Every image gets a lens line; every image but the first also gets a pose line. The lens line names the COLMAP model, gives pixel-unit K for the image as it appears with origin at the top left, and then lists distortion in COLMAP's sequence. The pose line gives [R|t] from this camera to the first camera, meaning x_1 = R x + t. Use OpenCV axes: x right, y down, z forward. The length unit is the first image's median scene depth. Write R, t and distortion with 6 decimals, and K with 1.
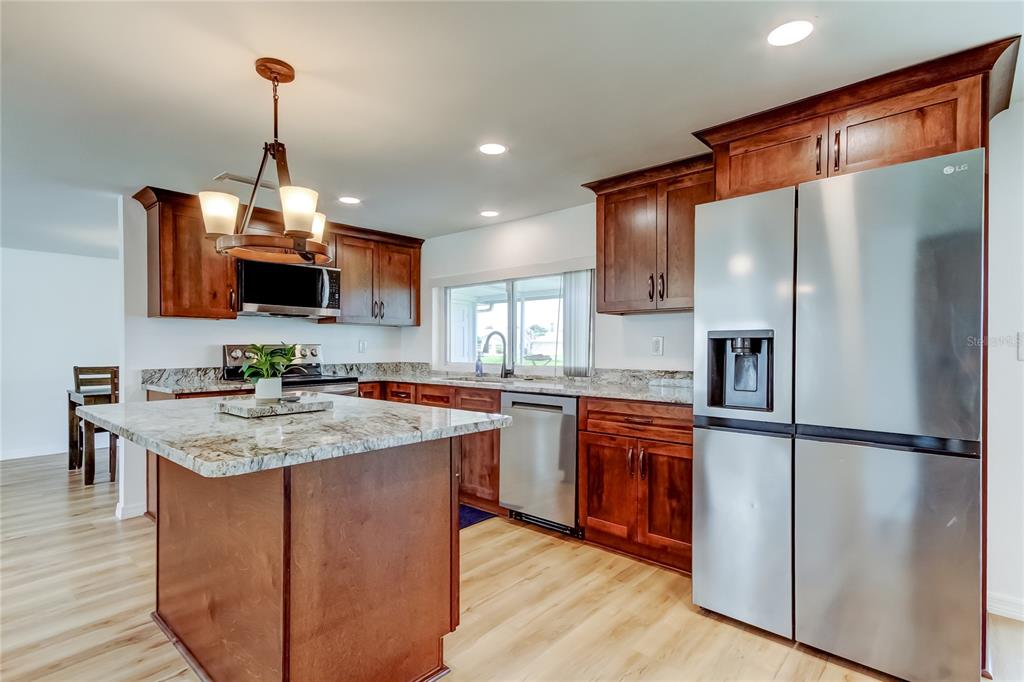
lens RADIAL K [[501.5, 0, 516.1], [0, 501.5, 347.1], [0, 0, 1]] dist [0.025575, -0.002098]
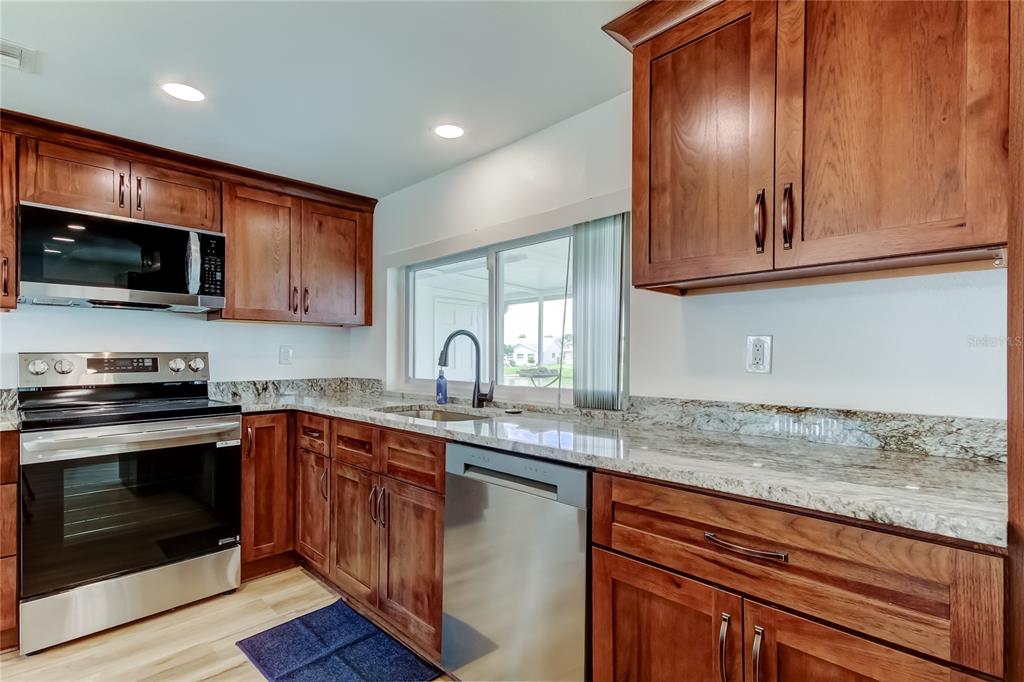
lens RADIAL K [[501.5, 0, 516.9], [0, 501.5, 355.6], [0, 0, 1]] dist [0.025575, -0.002098]
pose [[0.998042, 0.000346, -0.062544, 0.066887], [-0.000367, 1.000000, -0.000326, -0.000547], [0.062544, 0.000348, 0.998042, 0.429664]]
